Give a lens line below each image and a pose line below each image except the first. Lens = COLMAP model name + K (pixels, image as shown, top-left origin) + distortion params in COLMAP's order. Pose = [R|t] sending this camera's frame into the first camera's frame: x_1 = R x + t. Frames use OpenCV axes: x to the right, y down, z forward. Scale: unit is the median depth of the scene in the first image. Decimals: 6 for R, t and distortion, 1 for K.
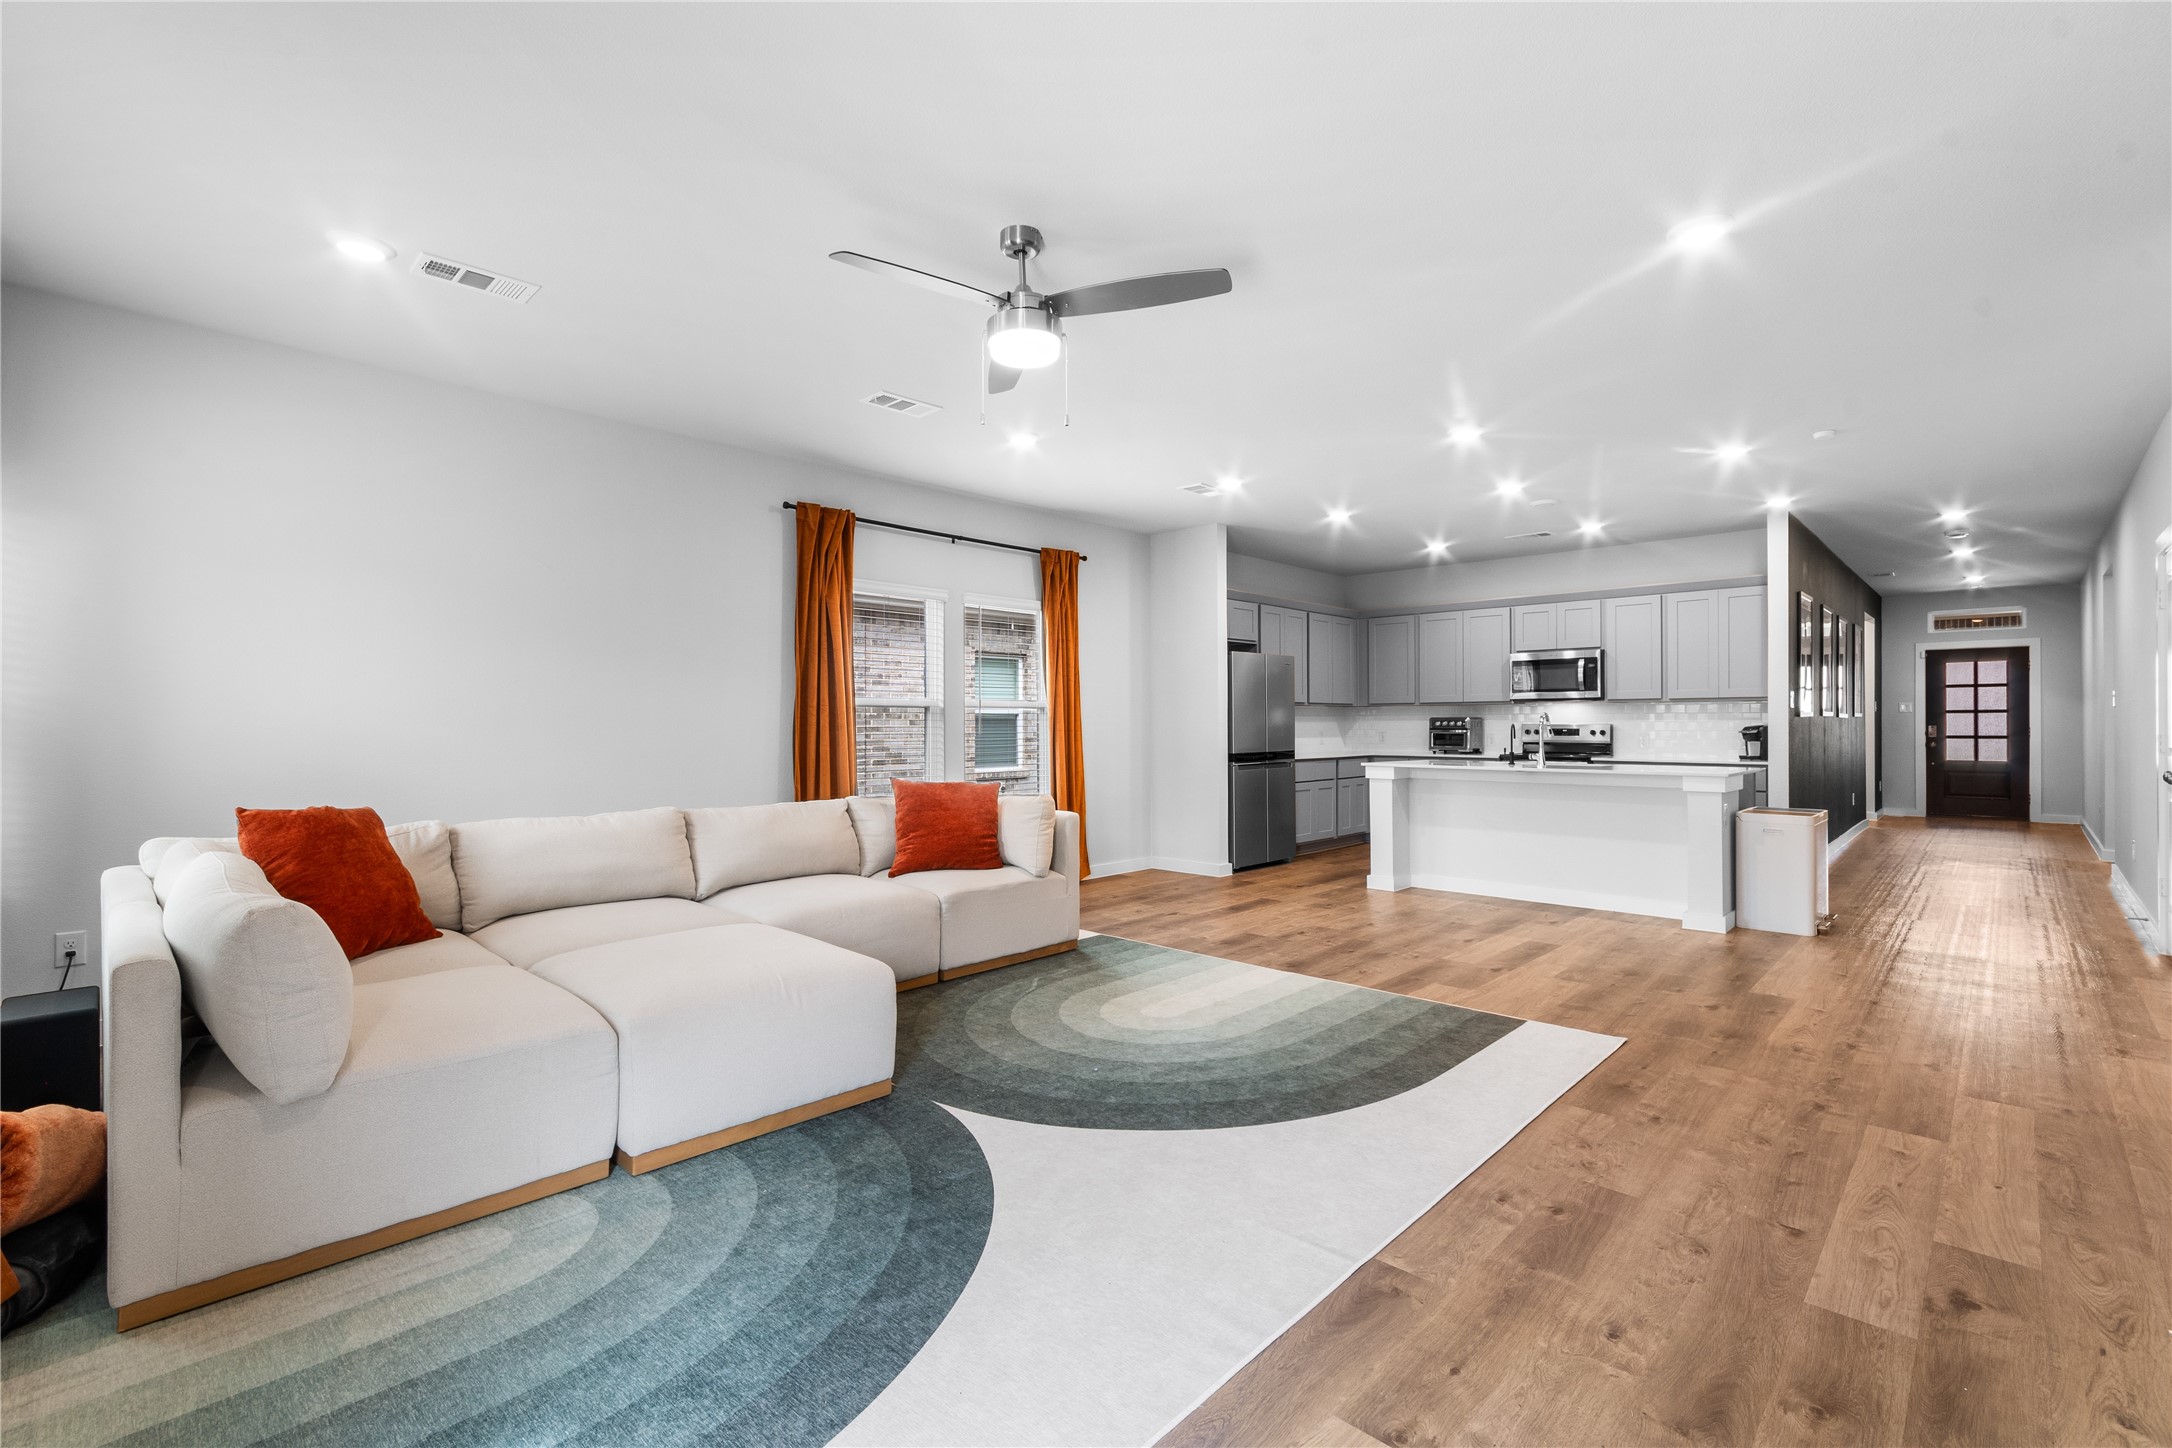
lens RADIAL K [[958.8, 0, 1074.5], [0, 958.8, 728.6], [0, 0, 1]] dist [-0.000066, -0.000119]
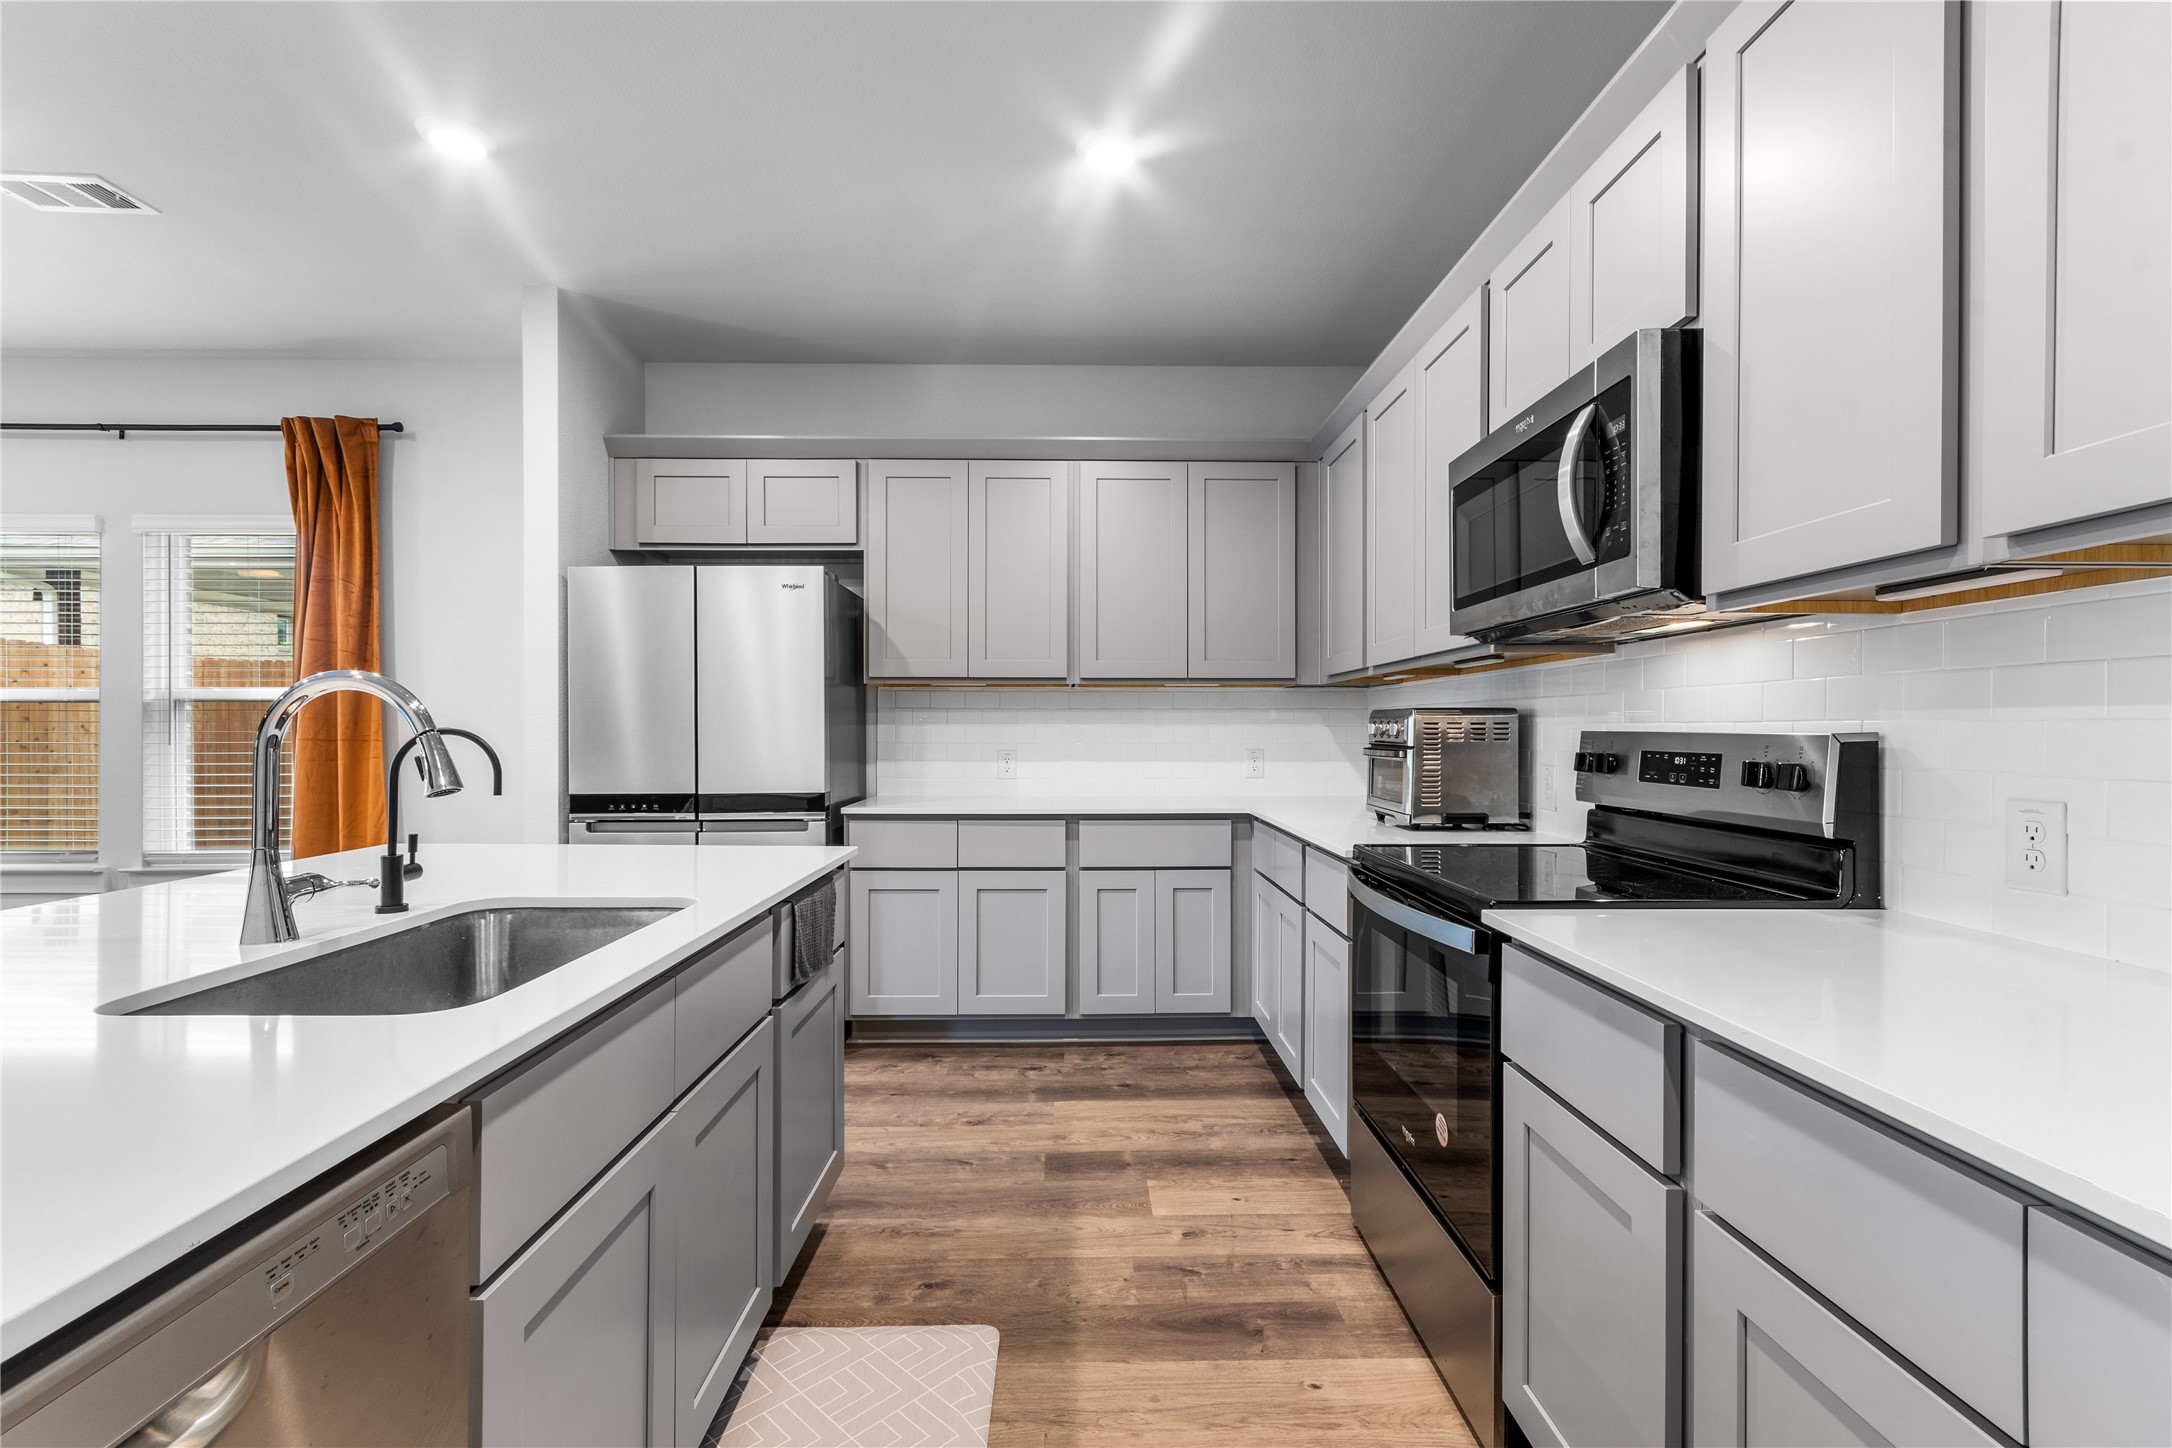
lens RADIAL K [[956.0, 0, 1077.1], [0, 956.0, 734.1], [0, 0, 1]] dist [0.013081, 0.000148]
pose [[0.706073, 0.006200, -0.708111, 0.601231], [-0.005701, 0.999979, 0.003071, -0.004662], [0.708116, 0.001868, 0.706094, 0.785315]]
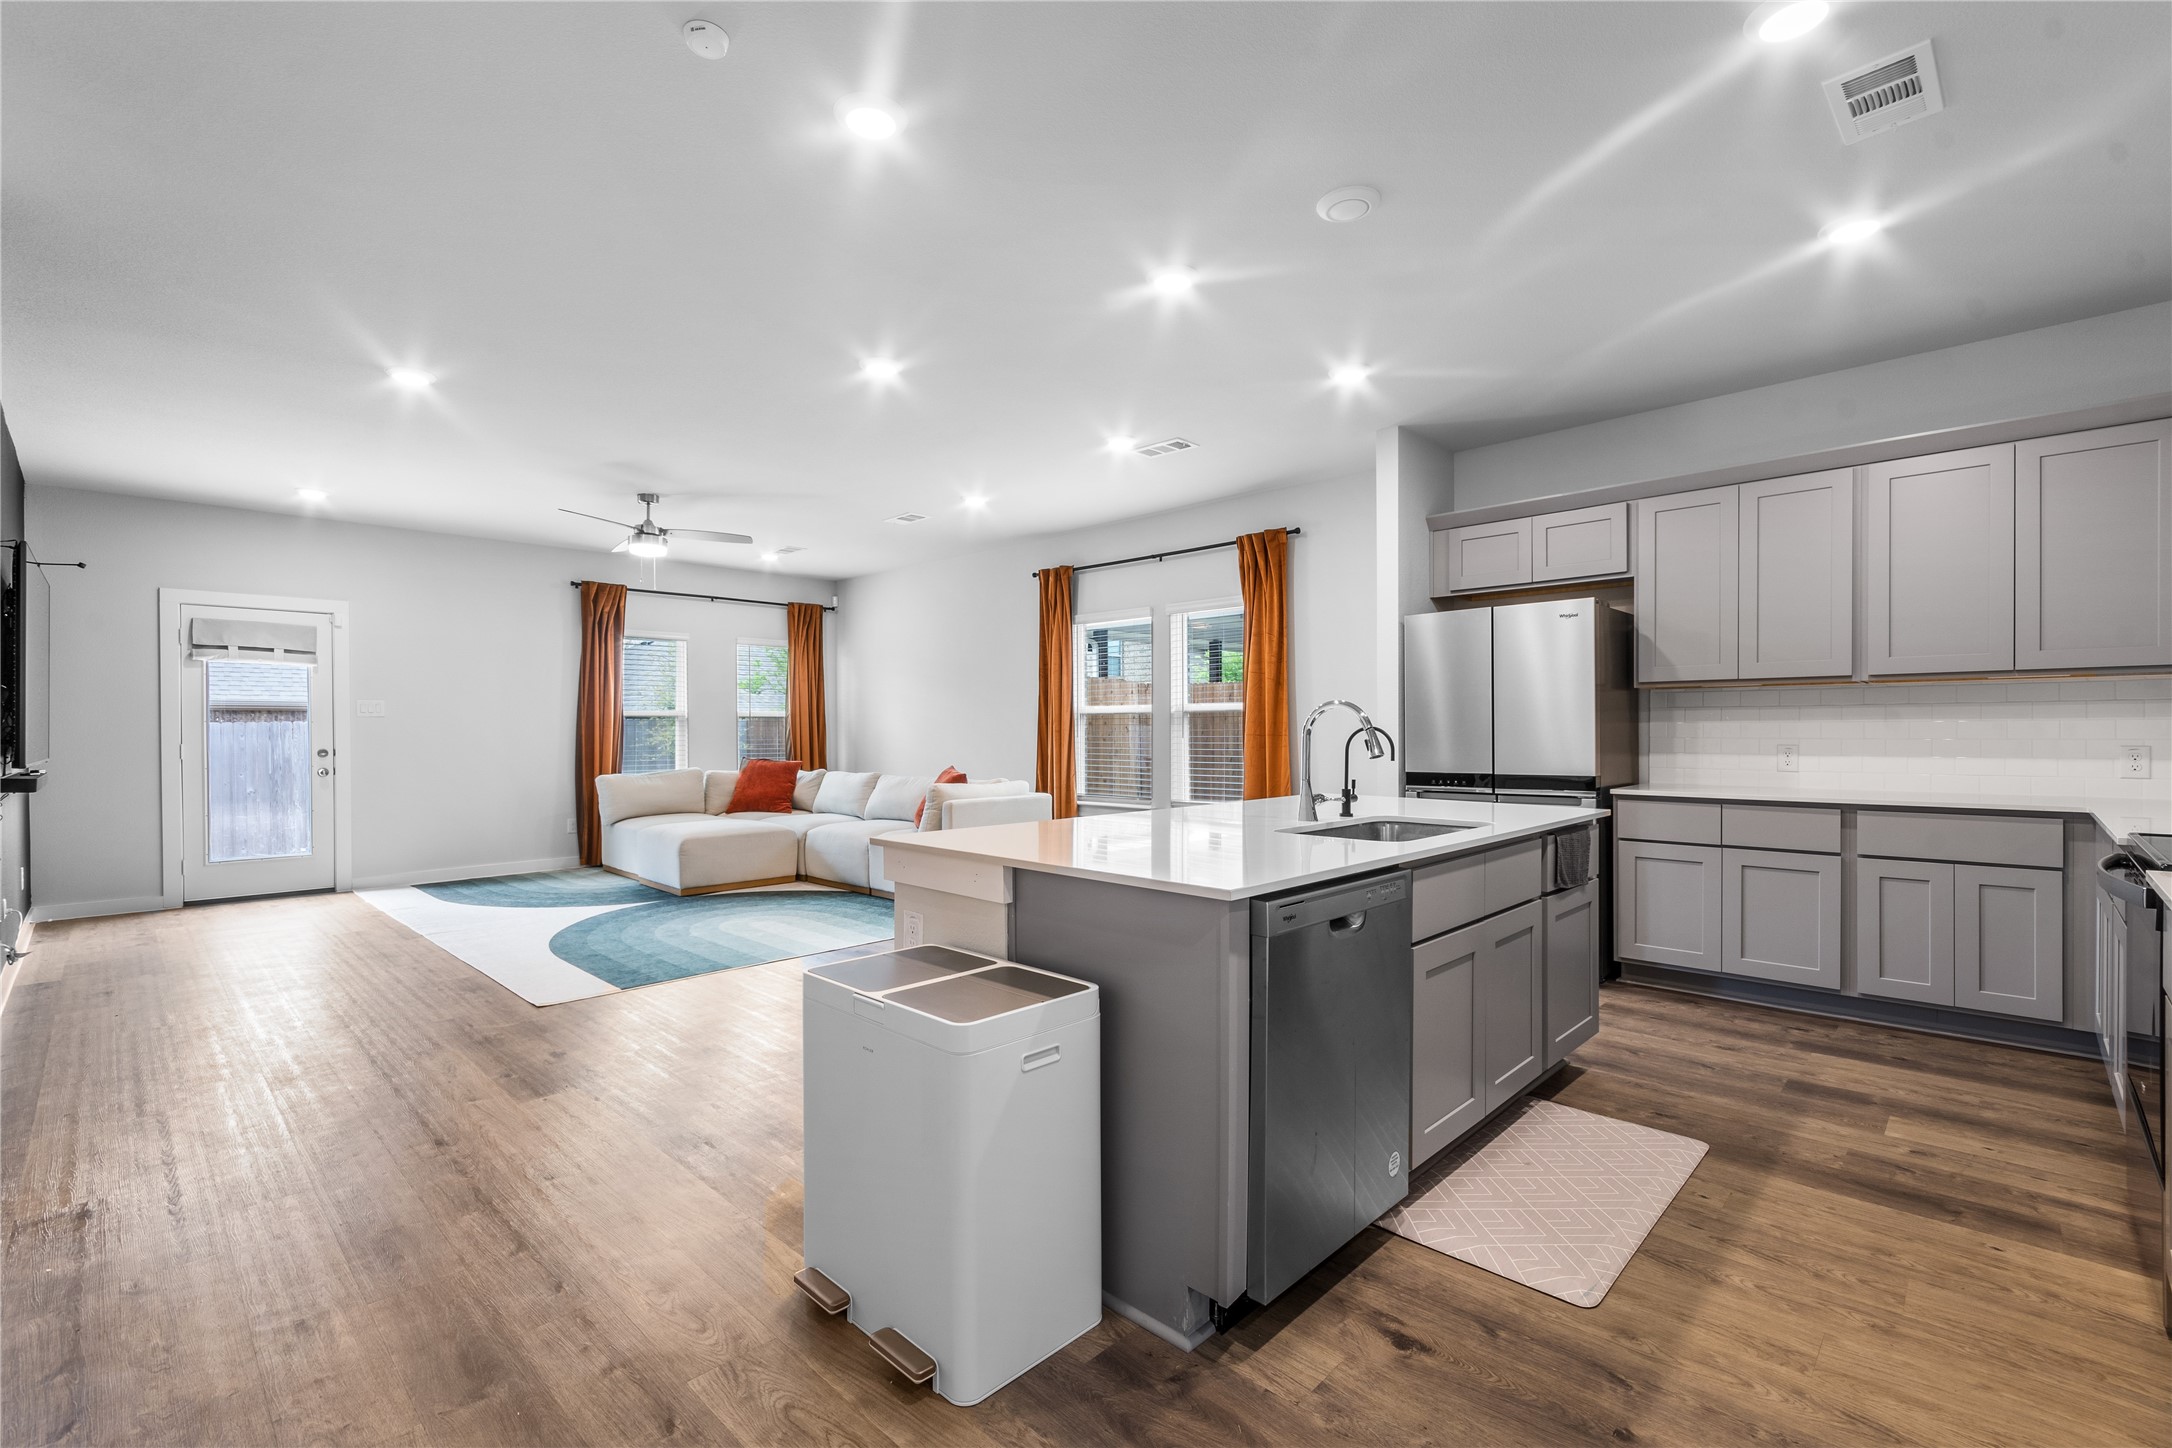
lens RADIAL K [[945.9, 0, 1092.6], [0, 945.9, 732.9], [0, 0, 1]] dist [0.001576, -0.000535]
pose [[0.007263, 0.007049, -0.999949, 0.746113], [-0.000049, 0.999975, 0.007049, -0.004787], [0.999974, -0.000002, 0.007263, 0.721732]]
